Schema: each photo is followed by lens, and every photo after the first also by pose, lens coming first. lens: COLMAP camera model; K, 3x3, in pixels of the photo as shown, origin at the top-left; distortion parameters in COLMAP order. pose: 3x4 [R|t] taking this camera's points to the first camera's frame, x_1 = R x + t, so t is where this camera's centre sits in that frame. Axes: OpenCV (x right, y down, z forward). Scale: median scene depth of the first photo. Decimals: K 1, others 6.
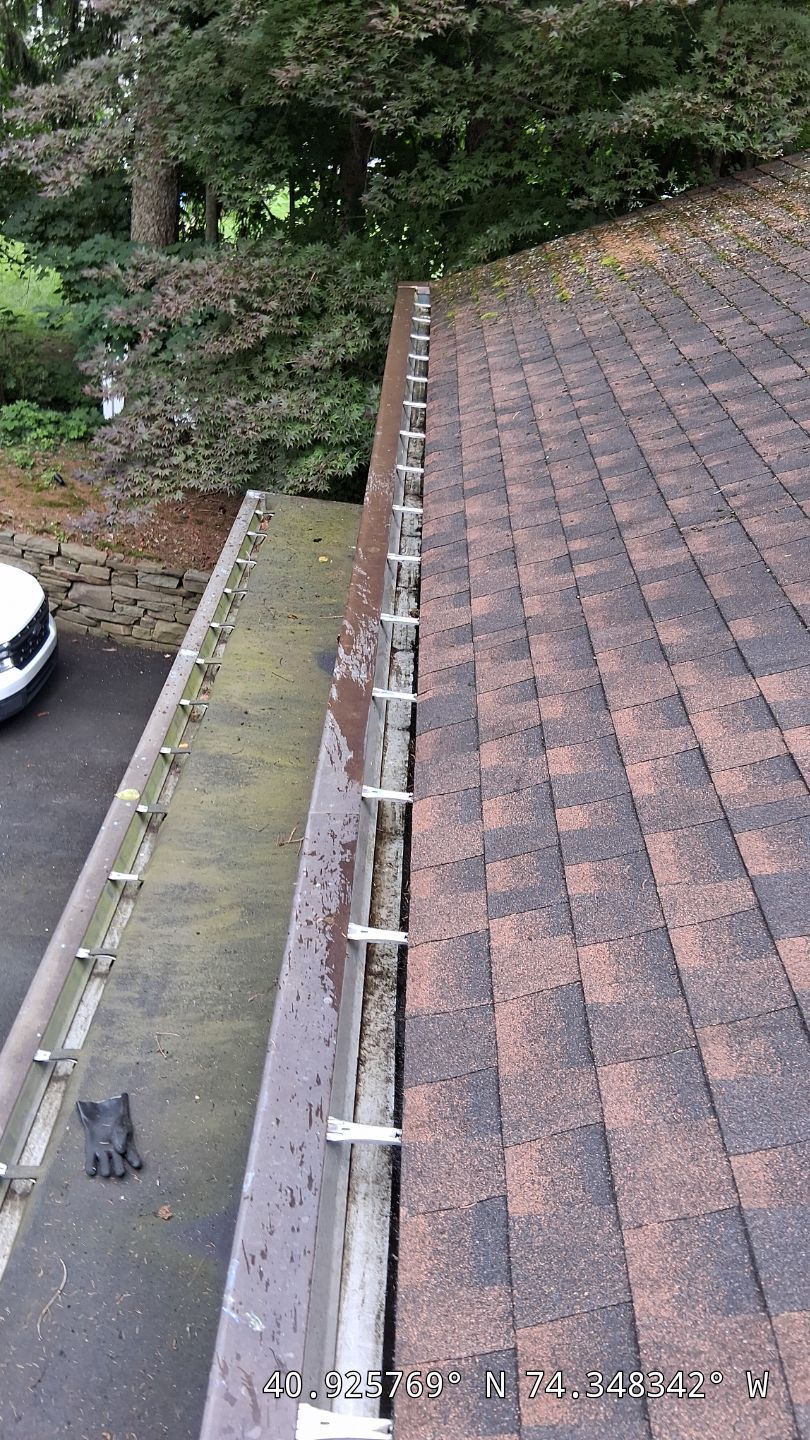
lens RADIAL K [[1088.2, 0, 401.2], [0, 1088.2, 719.8], [0, 0, 1]] dist [0.110685, -0.202144]
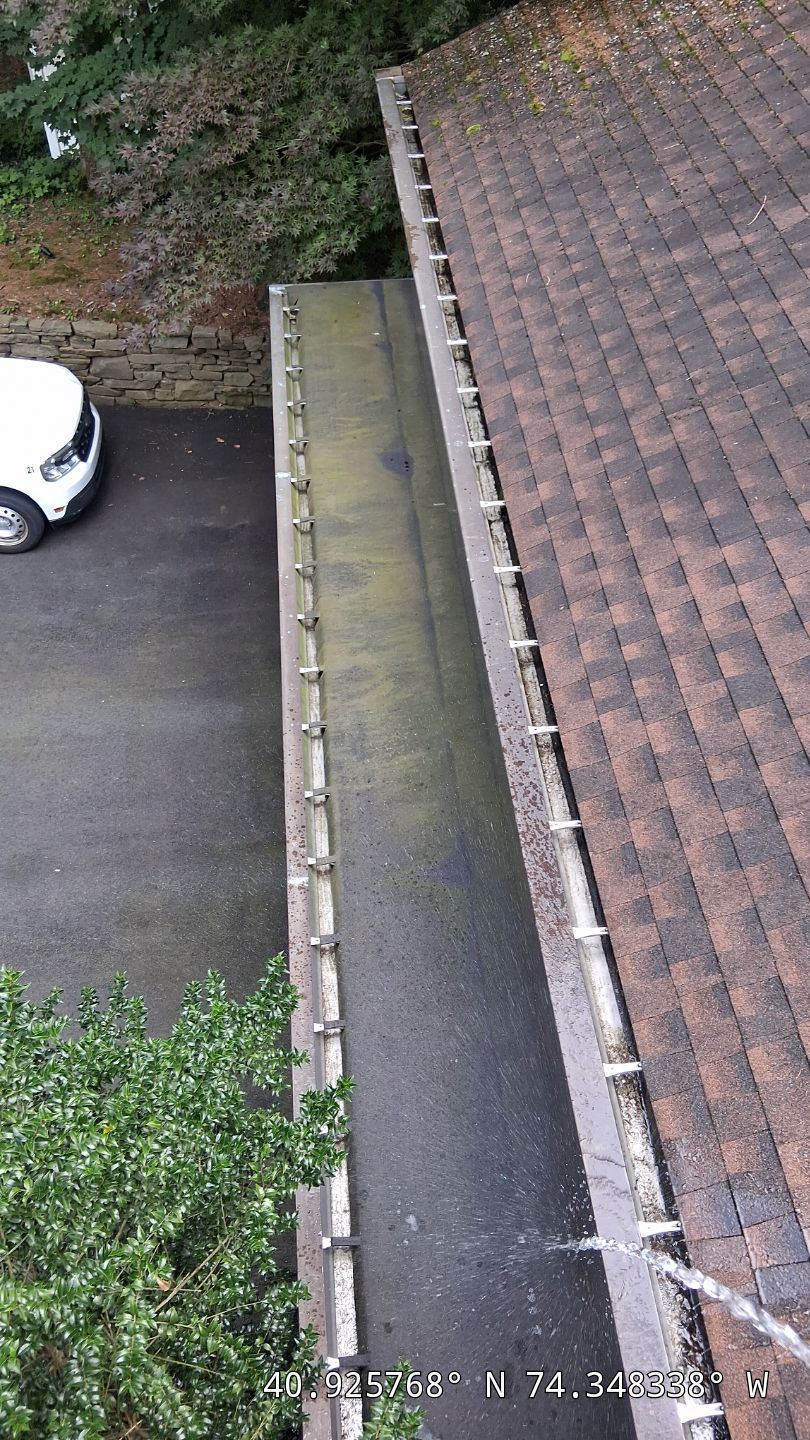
lens RADIAL K [[1088.2, 0, 401.2], [0, 1088.2, 719.8], [0, 0, 1]] dist [0.110685, -0.202144]
pose [[0.984566, -0.173538, -0.022672, -0.129198], [0.171834, 0.933961, 0.313353, -0.277974], [-0.033204, -0.312413, 0.949366, -0.499850]]
